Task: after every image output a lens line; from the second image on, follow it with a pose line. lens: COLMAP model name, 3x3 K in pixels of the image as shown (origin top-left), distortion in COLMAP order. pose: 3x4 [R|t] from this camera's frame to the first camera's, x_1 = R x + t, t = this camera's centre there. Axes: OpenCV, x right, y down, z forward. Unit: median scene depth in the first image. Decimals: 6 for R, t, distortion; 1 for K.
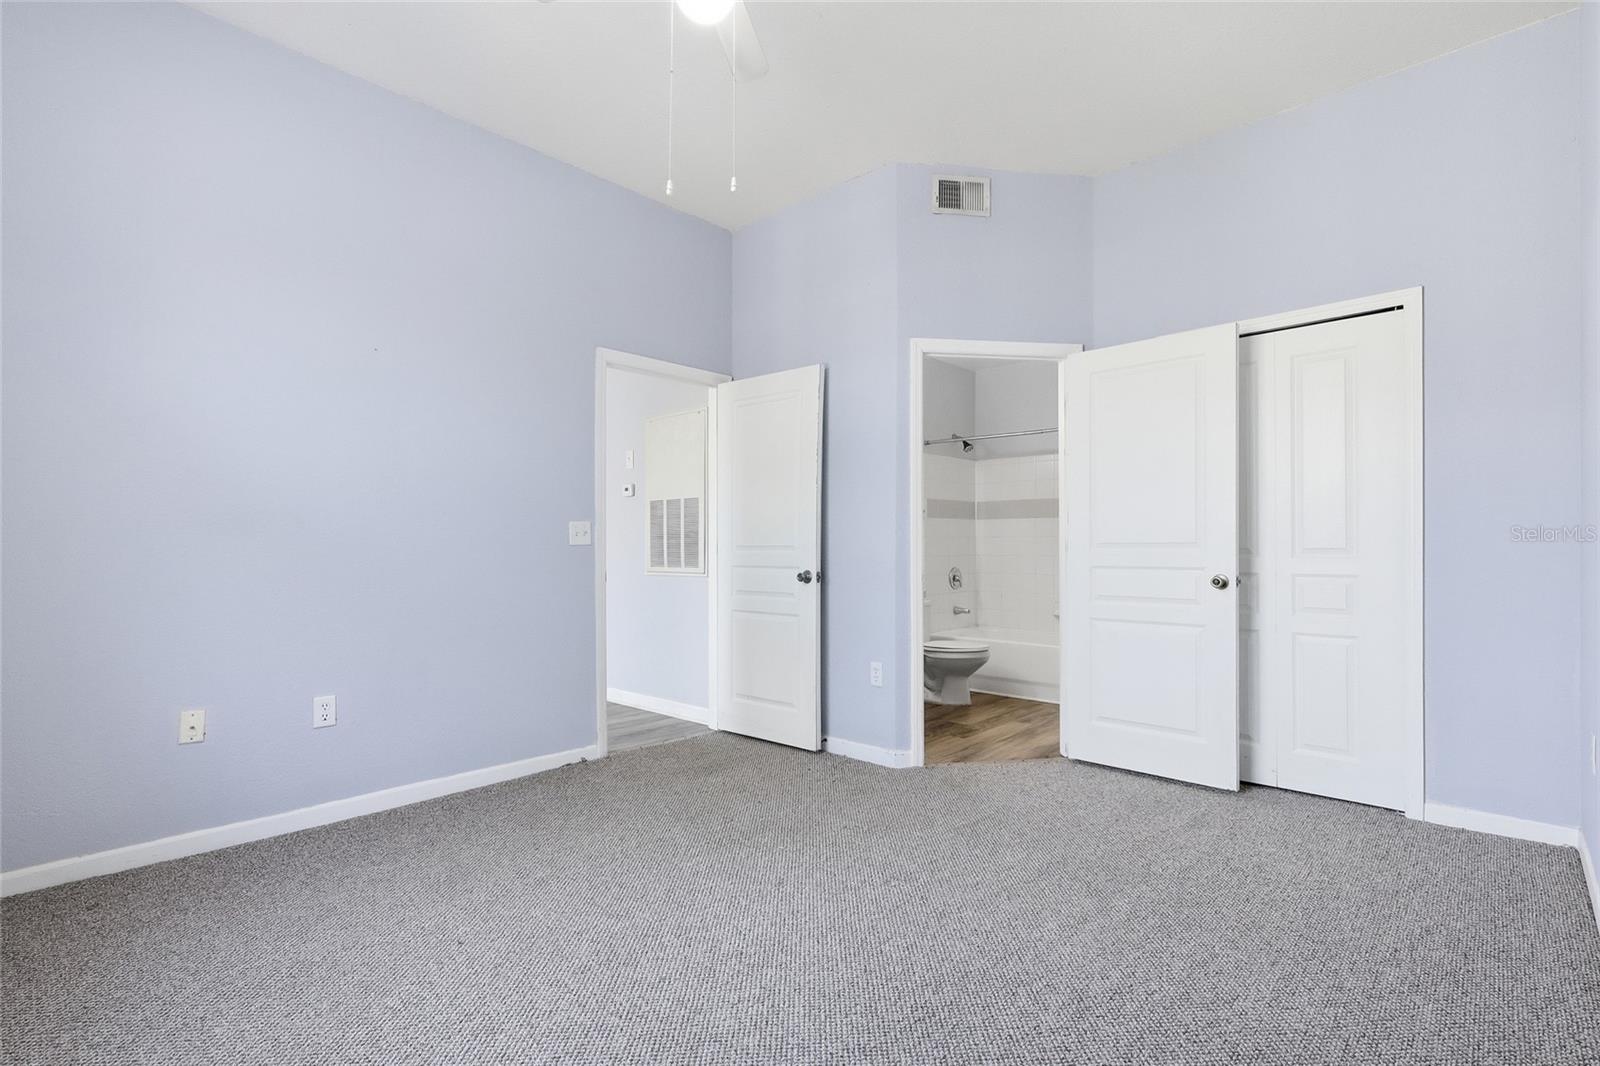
lens RADIAL K [[746.3, 0, 801.1], [0, 746.3, 545.9], [0, 0, 1]] dist [0.000468, -0.000152]
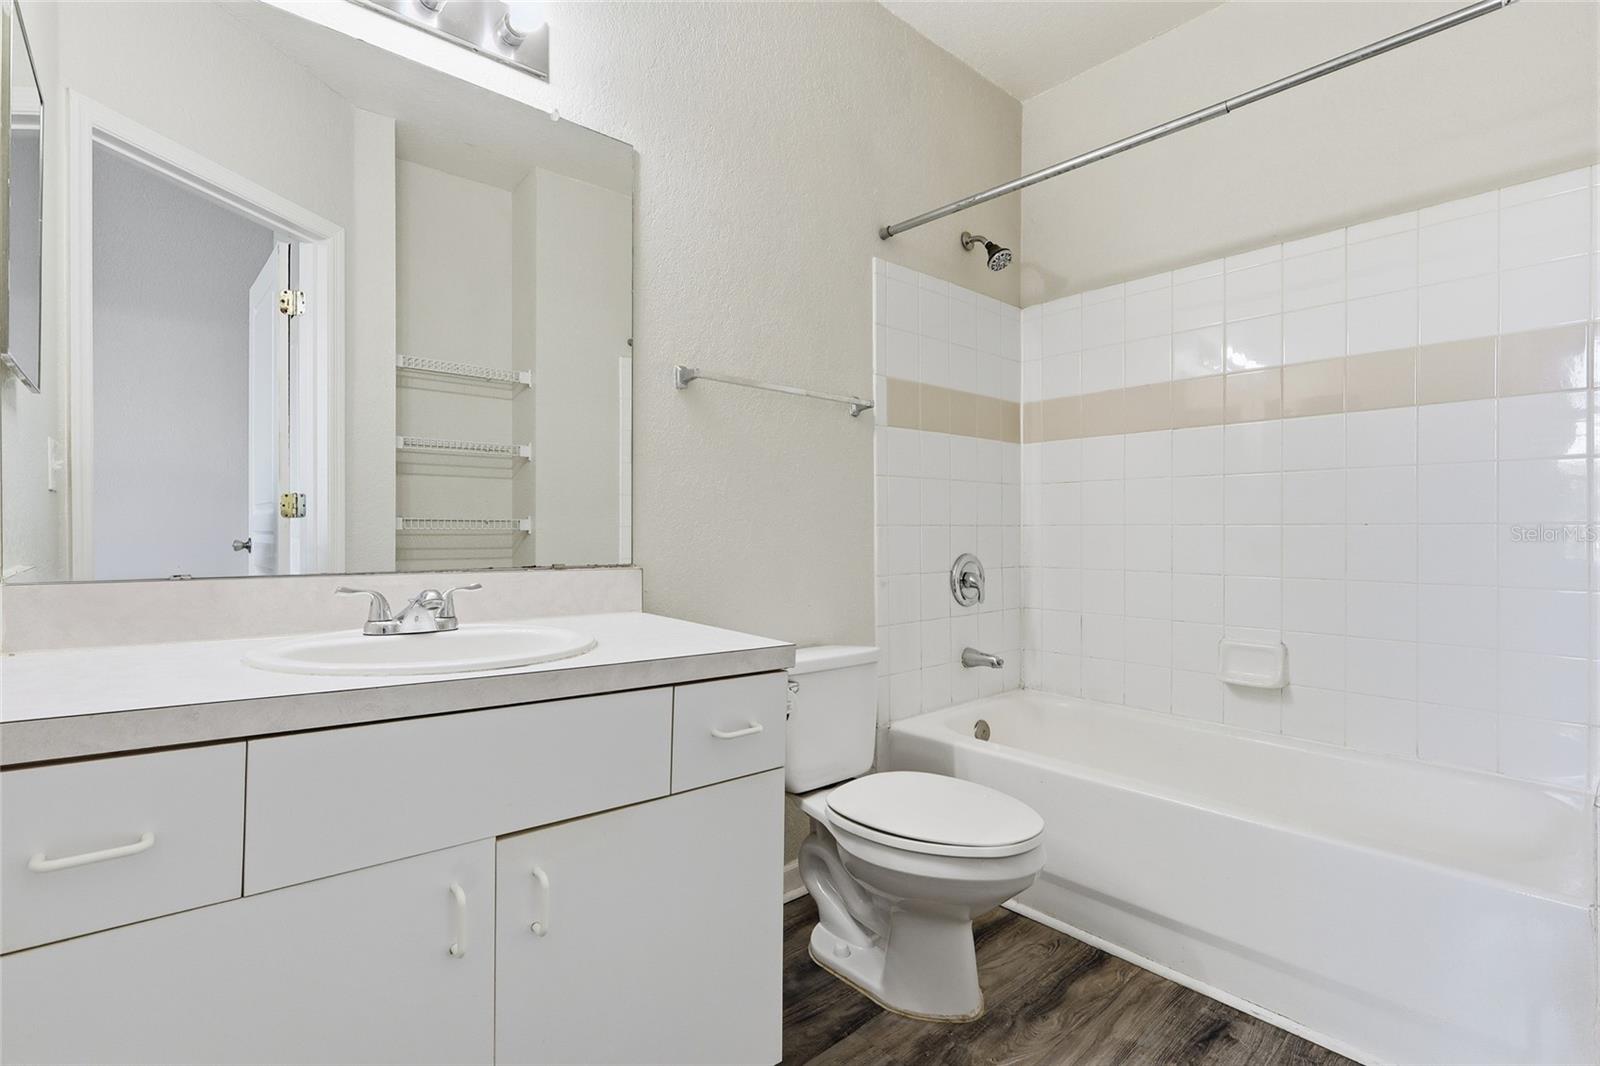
lens RADIAL K [[746.3, 0, 799.2], [0, 746.3, 524.7], [0, 0, 1]] dist [0.000468, -0.000152]
pose [[0.995740, 0.002258, -0.092174, 0.149102], [-0.001719, 0.999981, 0.005929, 0.010345], [0.092185, -0.005746, 0.995725, 0.567782]]
